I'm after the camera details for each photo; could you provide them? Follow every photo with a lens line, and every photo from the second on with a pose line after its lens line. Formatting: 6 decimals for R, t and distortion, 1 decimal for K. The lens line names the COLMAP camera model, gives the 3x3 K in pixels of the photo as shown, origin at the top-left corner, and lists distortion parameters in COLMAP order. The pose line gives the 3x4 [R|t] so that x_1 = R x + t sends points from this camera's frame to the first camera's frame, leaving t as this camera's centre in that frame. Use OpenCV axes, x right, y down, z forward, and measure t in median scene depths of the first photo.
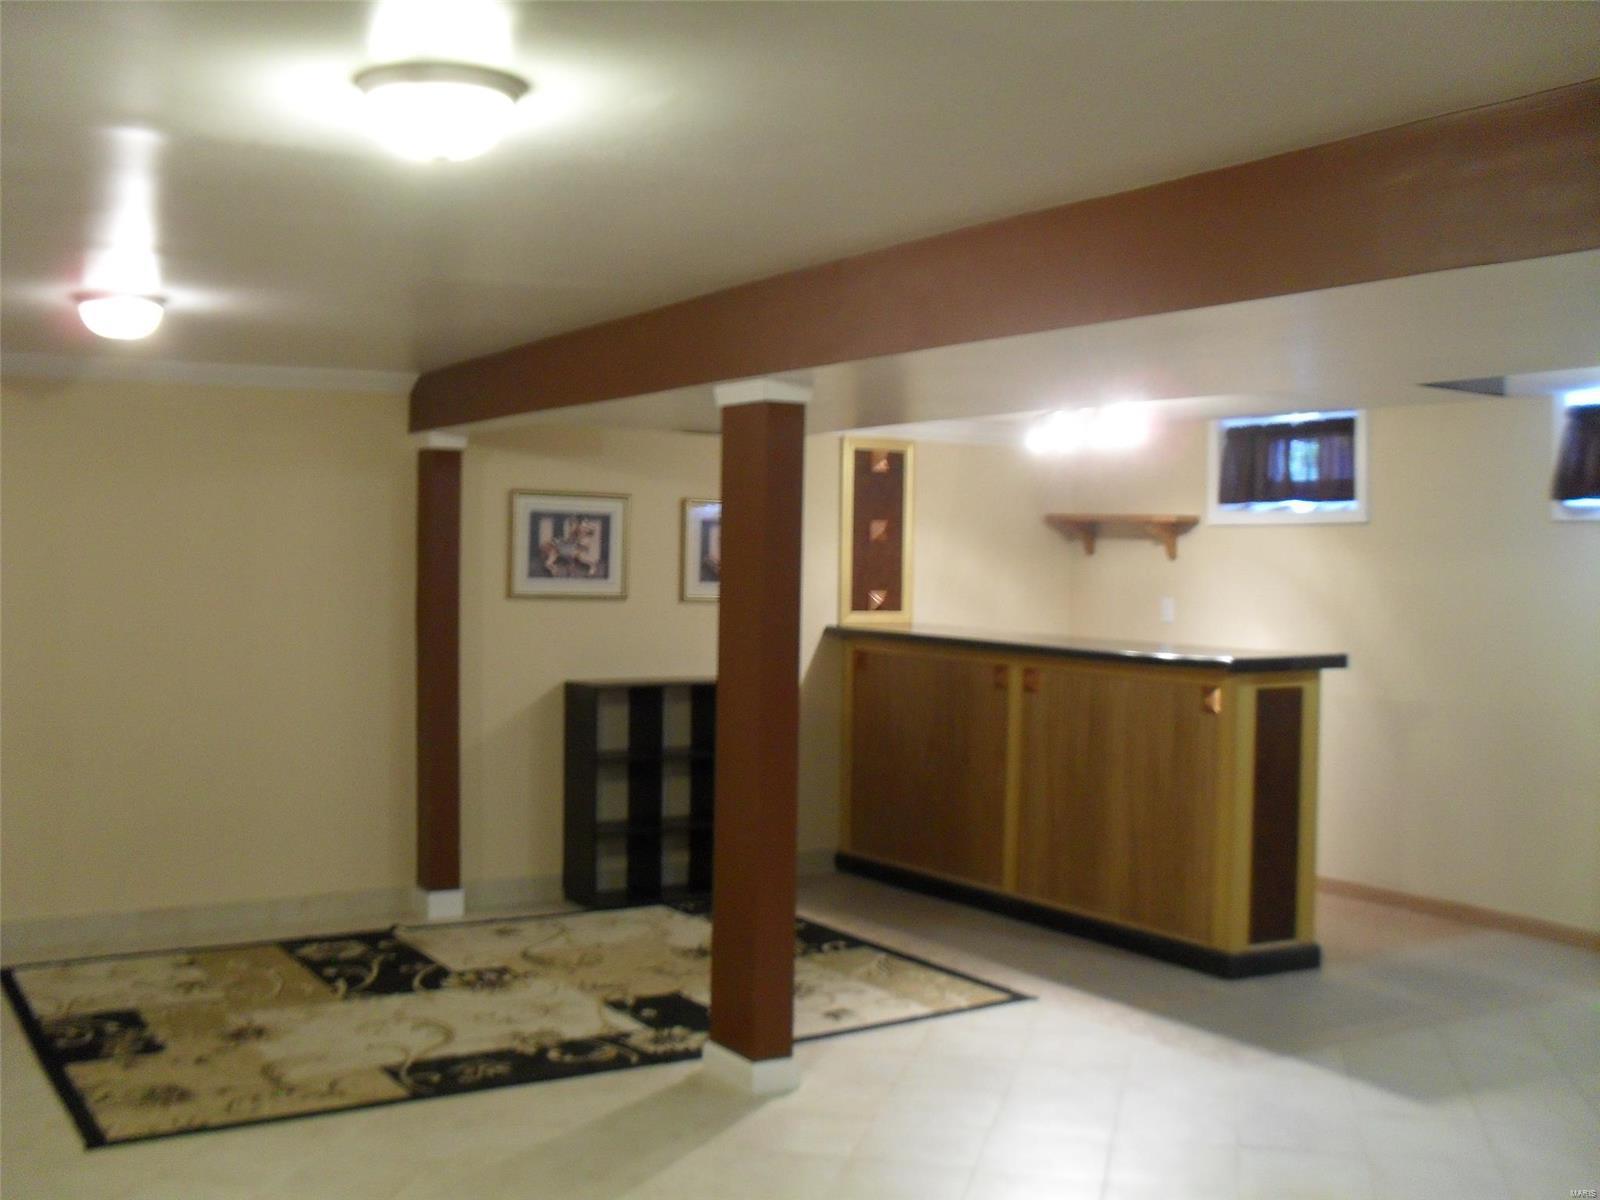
lens RADIAL K [[1705.8, 0, 760.9], [0, 1705.8, 579.1], [0, 0, 1]] dist [-0.226666, 0.298893]
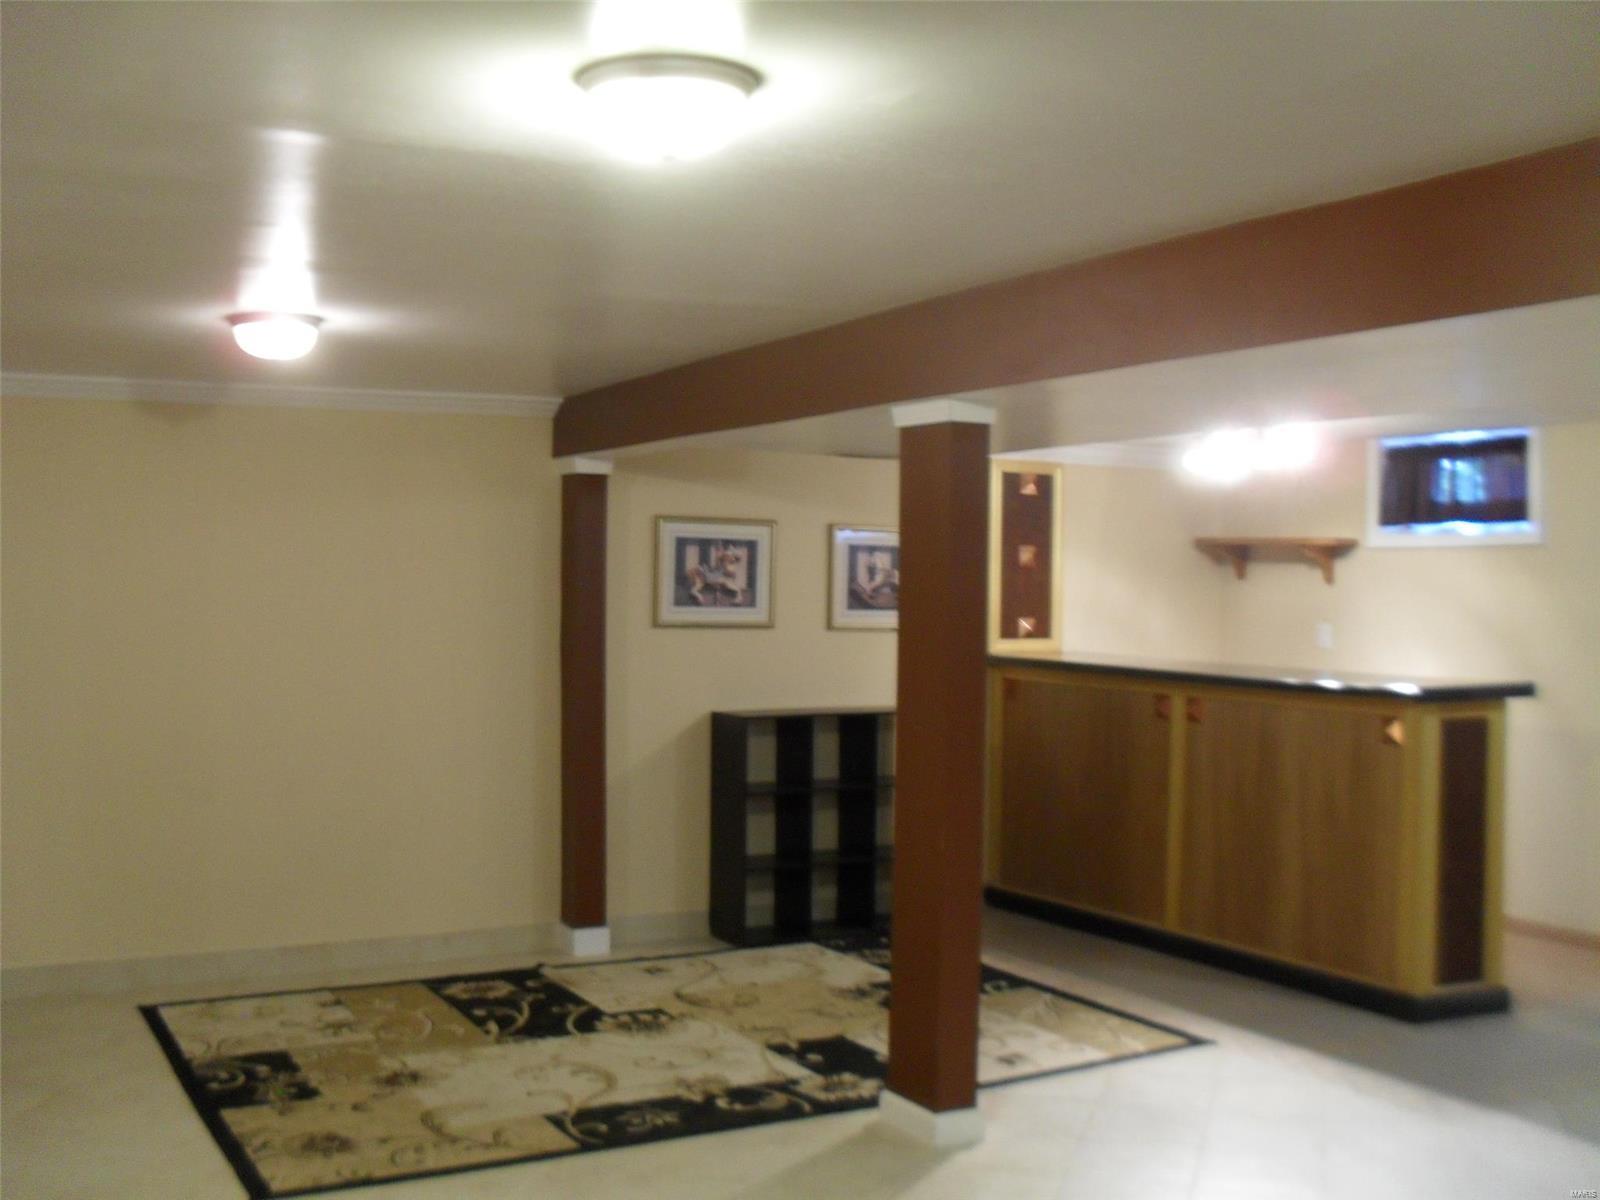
lens RADIAL K [[1705.8, 0, 760.9], [0, 1705.8, 579.1], [0, 0, 1]] dist [-0.226666, 0.298893]
pose [[0.998397, -0.003915, -0.056470, -0.037271], [0.003104, 0.999891, -0.014441, -0.002055], [0.056520, 0.014242, 0.998300, 0.031023]]
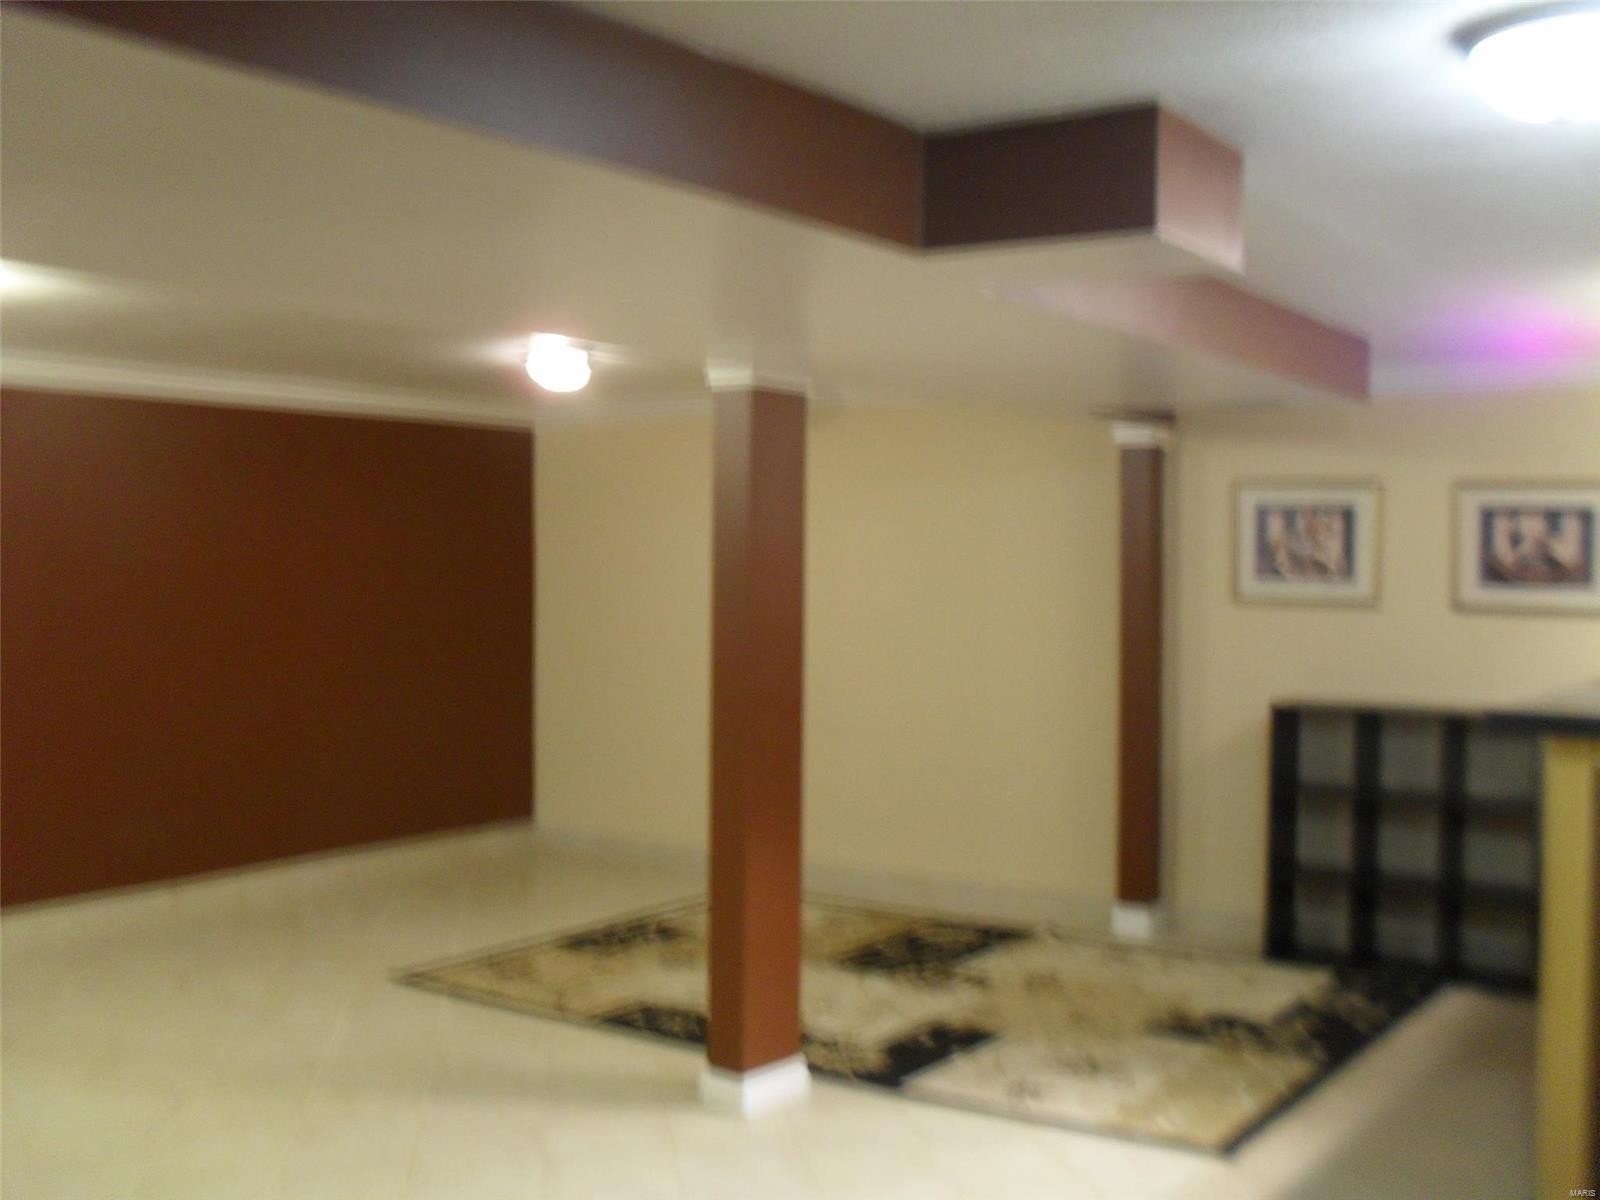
lens RADIAL K [[1705.8, 0, 760.9], [0, 1705.8, 579.1], [0, 0, 1]] dist [-0.226666, 0.298893]
pose [[0.397108, -0.000229, -0.917772, 0.663494], [-0.010809, 0.999929, -0.004926, 0.007302], [0.917708, 0.011876, 0.397077, 0.480585]]
